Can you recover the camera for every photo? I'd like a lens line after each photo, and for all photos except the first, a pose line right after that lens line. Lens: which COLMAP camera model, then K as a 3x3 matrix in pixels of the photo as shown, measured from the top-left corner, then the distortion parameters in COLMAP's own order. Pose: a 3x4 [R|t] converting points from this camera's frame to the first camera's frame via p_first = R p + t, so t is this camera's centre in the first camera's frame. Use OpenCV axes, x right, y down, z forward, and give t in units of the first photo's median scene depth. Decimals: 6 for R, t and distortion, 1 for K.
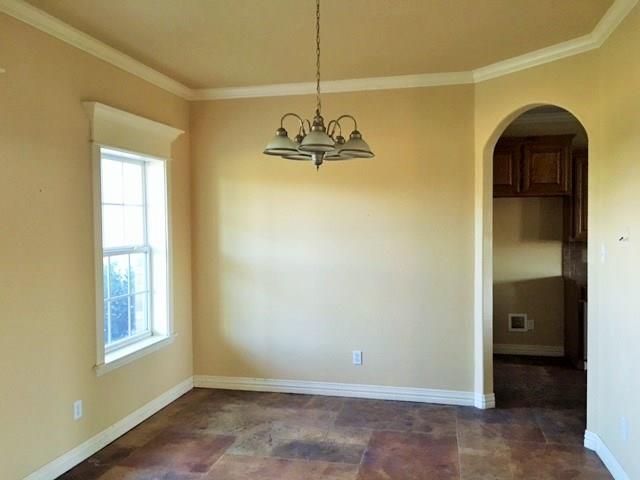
lens RADIAL K [[547.9, 0, 321.6], [0, 547.9, 235.6], [0, 0, 1]] dist [0.037282, 0.009248]
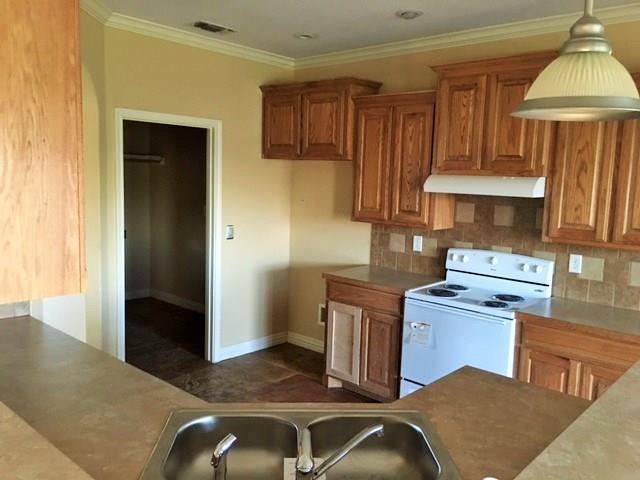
lens RADIAL K [[547.9, 0, 321.6], [0, 547.9, 235.6], [0, 0, 1]] dist [0.037282, 0.009248]
pose [[0.873695, 0.086802, -0.478667, 0.778522], [-0.050017, 0.994766, 0.089097, -0.034283], [0.483896, -0.053902, 0.873464, 0.320845]]
